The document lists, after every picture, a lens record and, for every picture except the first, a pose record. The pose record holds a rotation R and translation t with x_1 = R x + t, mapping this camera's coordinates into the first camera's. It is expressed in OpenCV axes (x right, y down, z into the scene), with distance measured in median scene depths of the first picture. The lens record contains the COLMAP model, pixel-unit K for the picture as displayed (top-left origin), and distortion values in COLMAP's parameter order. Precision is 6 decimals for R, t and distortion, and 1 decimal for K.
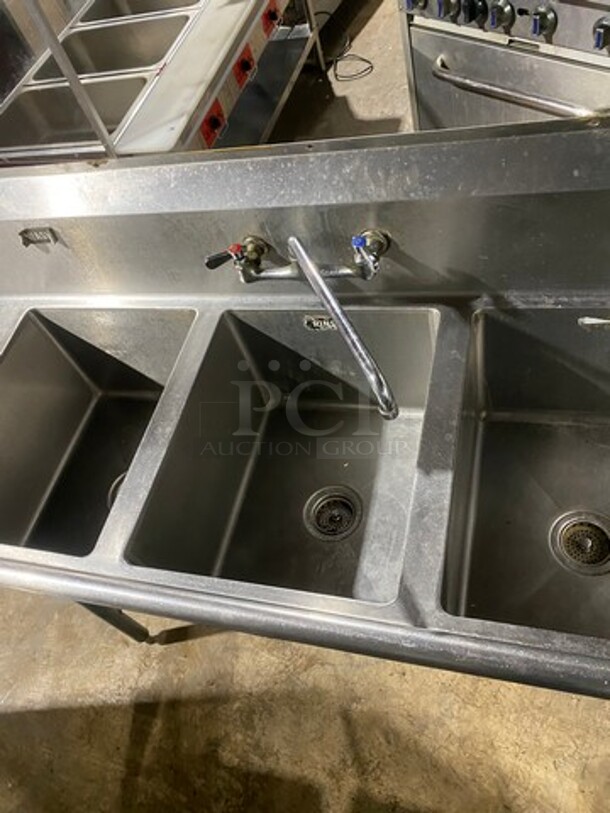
lens RADIAL K [[608.3, 0, 324.9], [0, 608.3, 410.2], [0, 0, 1]] dist [0.004150, 0.006219]
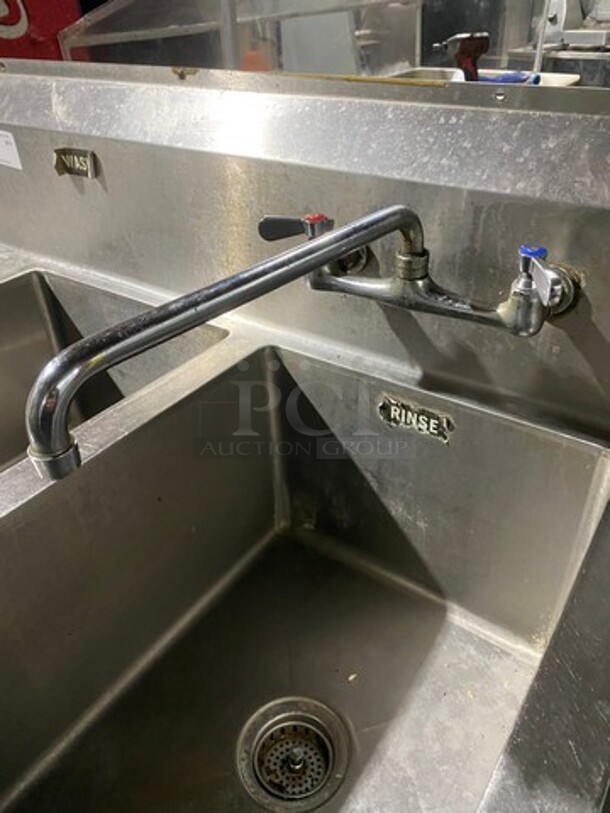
lens RADIAL K [[616.5, 0, 330.2], [0, 616.5, 398.0], [0, 0, 1]] dist [0.006702, 0.004014]
pose [[0.915457, 0.361360, -0.177082, 0.022699], [-0.398598, 0.874734, -0.275609, 0.029174], [0.055305, 0.322893, 0.944818, 0.330892]]
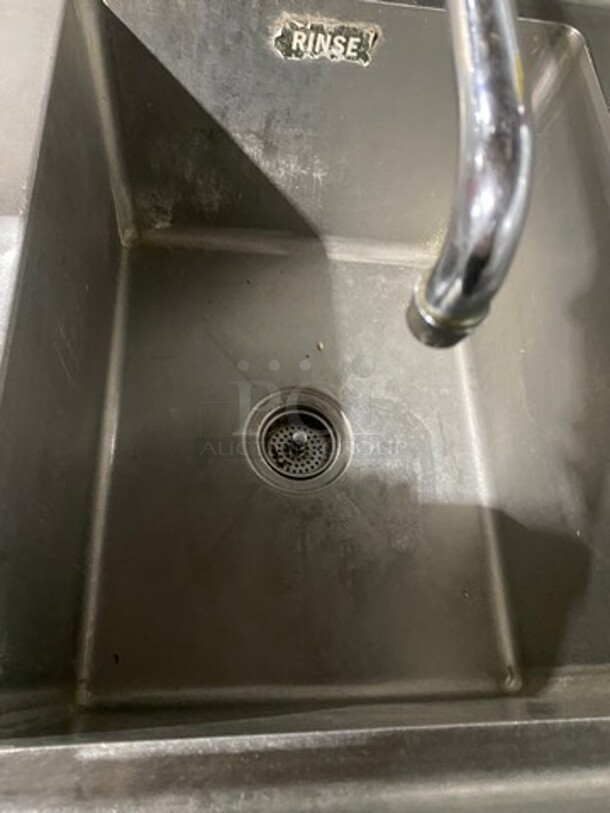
lens RADIAL K [[616.5, 0, 330.2], [0, 616.5, 398.0], [0, 0, 1]] dist [0.006702, 0.004014]
pose [[0.900596, -0.088797, 0.425490, -0.165086], [0.005111, 0.981006, 0.193911, 0.021370], [-0.434627, -0.172461, 0.883944, 0.427074]]
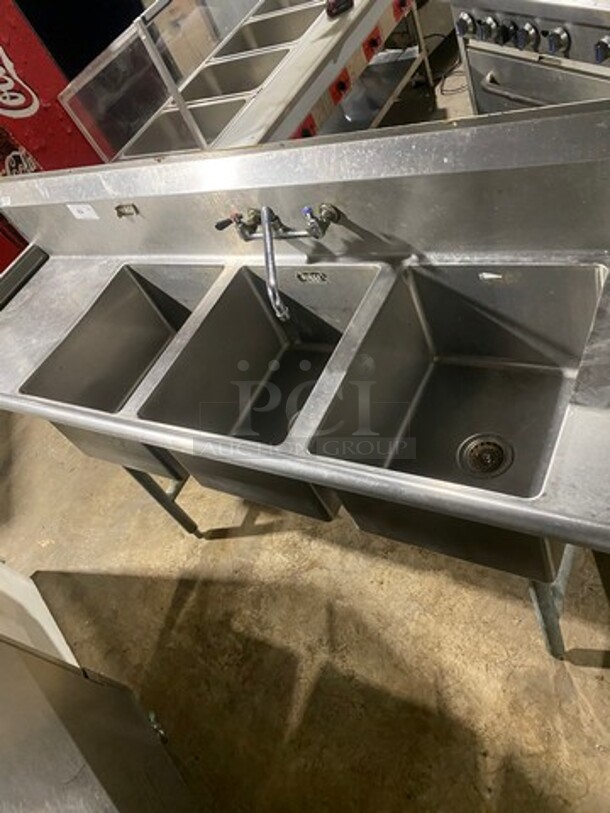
lens RADIAL K [[616.5, 0, 330.2], [0, 616.5, 398.0], [0, 0, 1]] dist [0.006702, 0.004014]
pose [[0.966160, 0.084707, -0.243636, 0.310438], [-0.094535, 0.995102, -0.028912, 0.122634], [0.239994, 0.050965, 0.969436, -0.226289]]
